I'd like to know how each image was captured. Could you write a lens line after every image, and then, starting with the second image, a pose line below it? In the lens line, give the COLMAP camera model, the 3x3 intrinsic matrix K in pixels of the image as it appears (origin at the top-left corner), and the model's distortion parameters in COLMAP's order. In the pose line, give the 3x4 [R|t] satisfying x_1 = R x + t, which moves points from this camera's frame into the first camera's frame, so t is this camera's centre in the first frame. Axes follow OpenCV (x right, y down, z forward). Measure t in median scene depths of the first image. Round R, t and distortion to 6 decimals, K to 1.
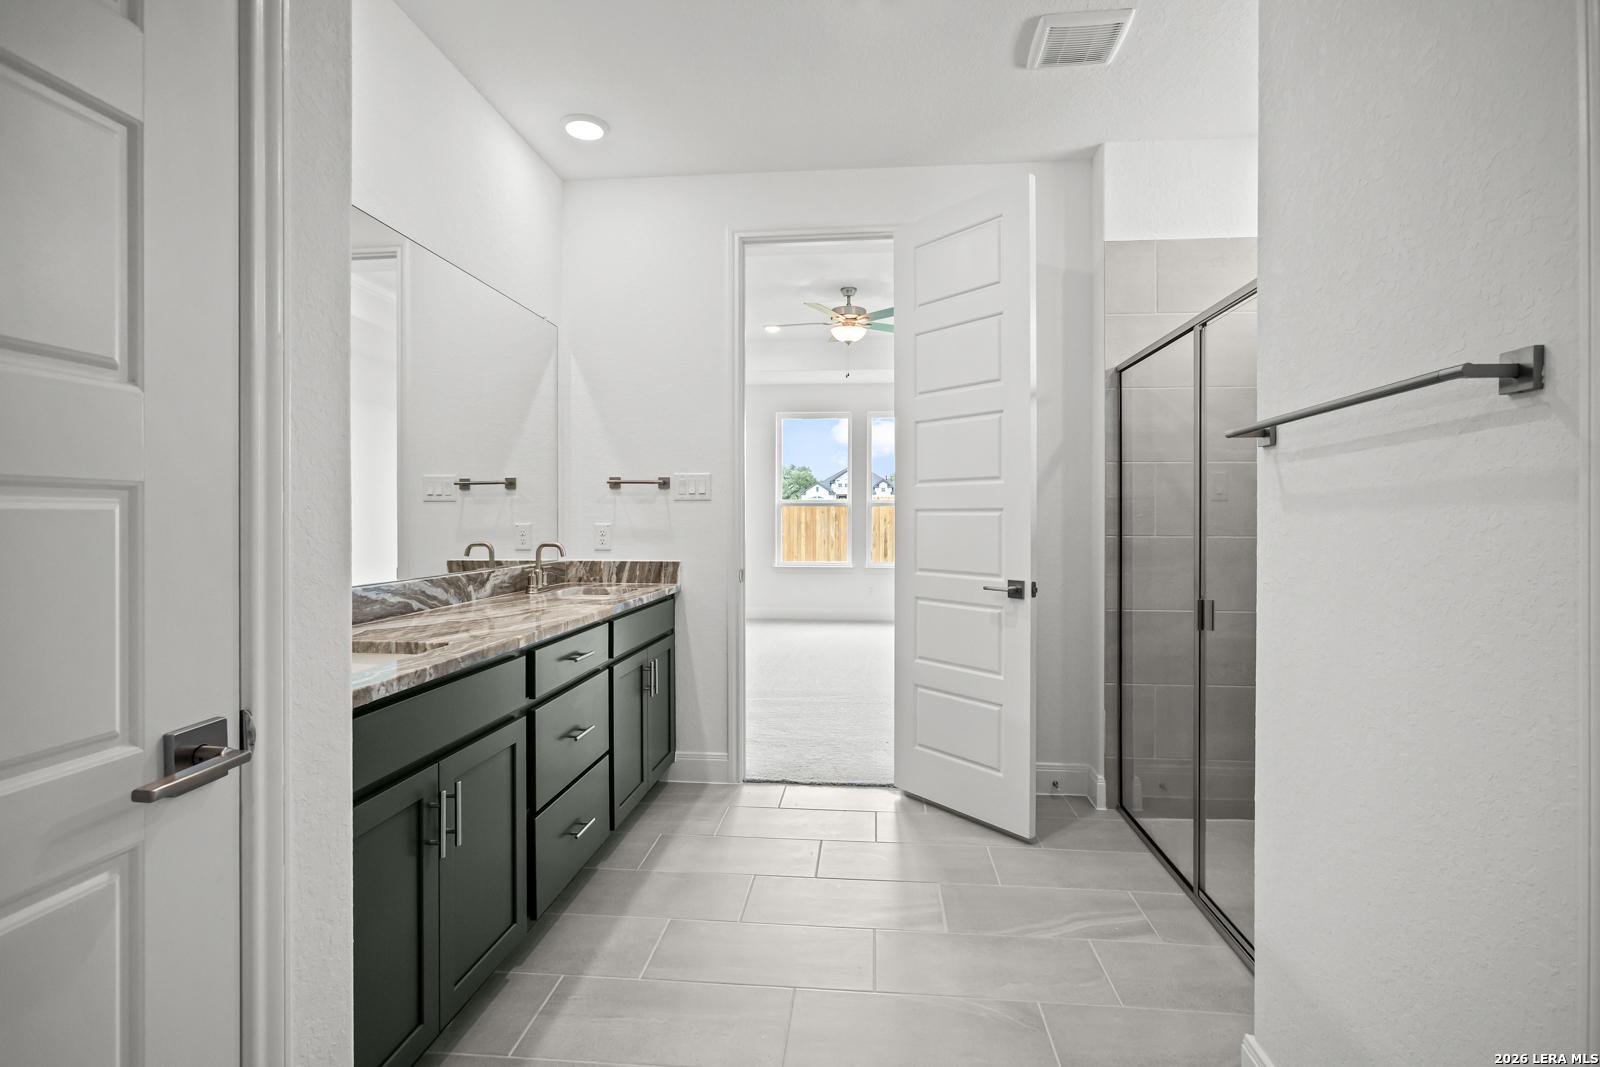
lens RADIAL K [[763.0, 0, 801.2], [0, 763.0, 525.2], [0, 0, 1]] dist [-0.003106, -0.000307]
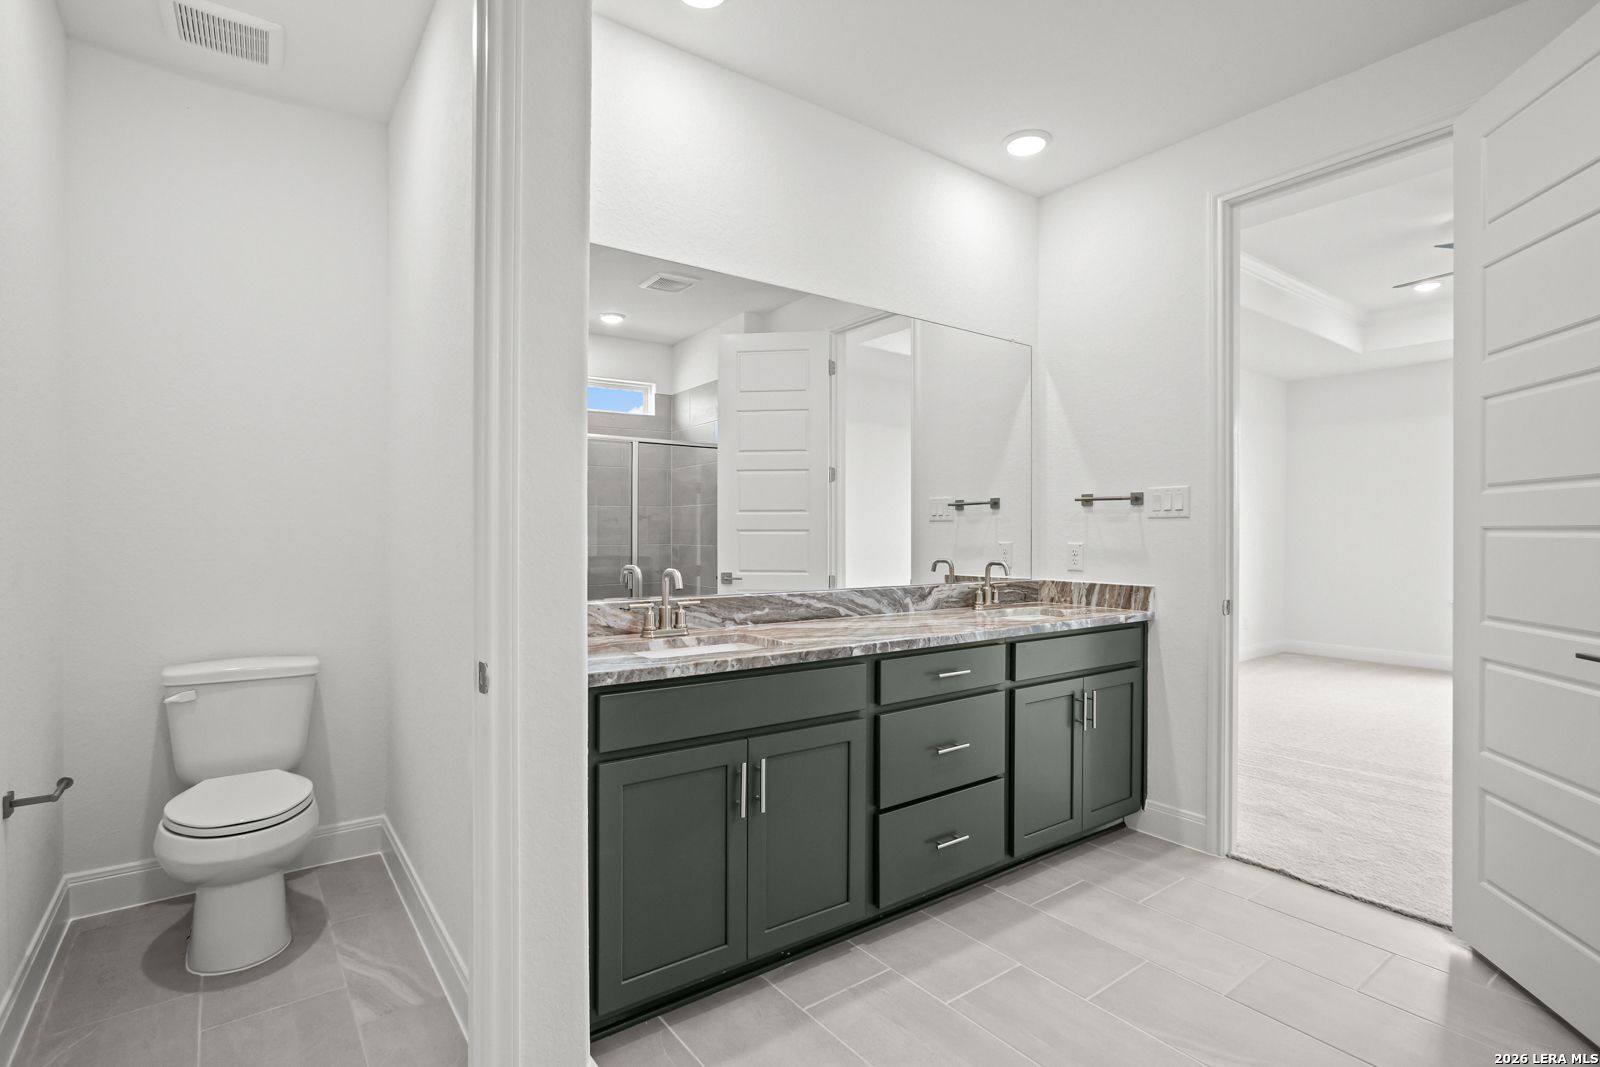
lens RADIAL K [[772.7, 0, 836.8], [0, 772.7, 536.9], [0, 0, 1]] dist [0.002099, 0.000814]
pose [[0.690382, 0.005780, -0.723422, 0.293181], [-0.009167, 0.999958, -0.000759, -0.007612], [0.723387, 0.007156, 0.690406, 0.138547]]
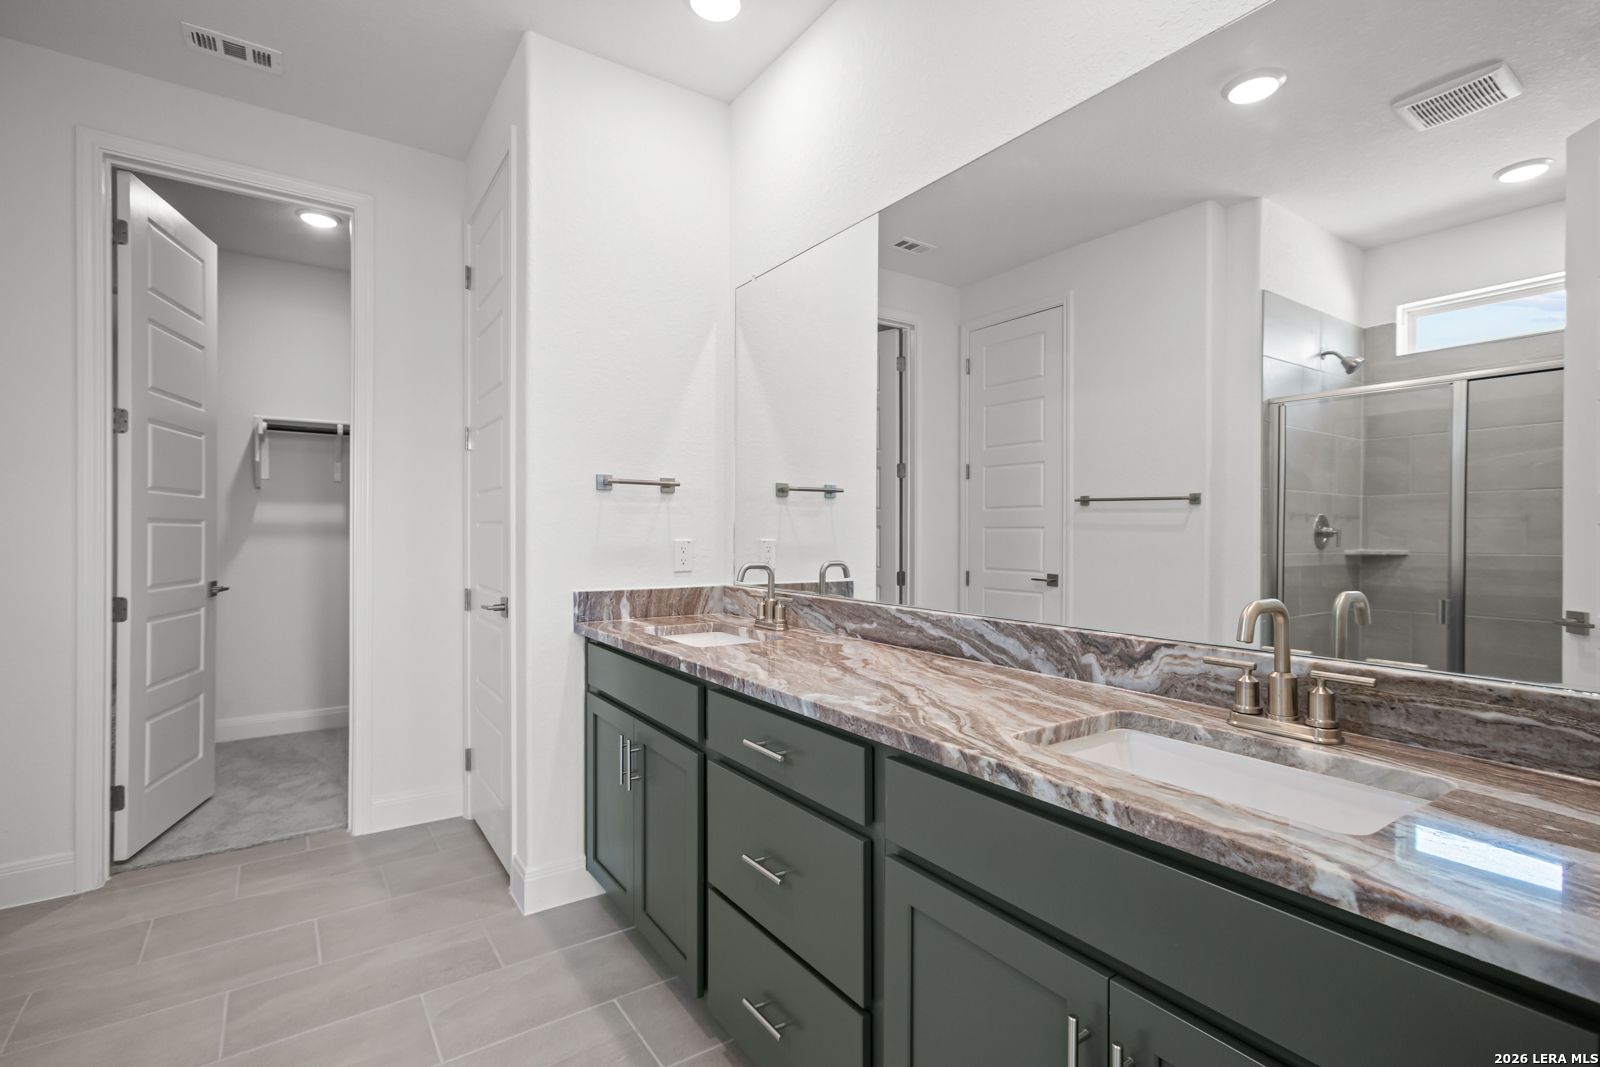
lens RADIAL K [[750.0, 0, 804.2], [0, 750.0, 538.5], [0, 0, 1]] dist [0.034432, -0.017535]
pose [[-0.767161, 0.000408, -0.641454, 0.079795], [-0.009460, 0.999884, 0.011949, -0.010410], [0.641384, 0.015235, -0.767068, 1.221131]]
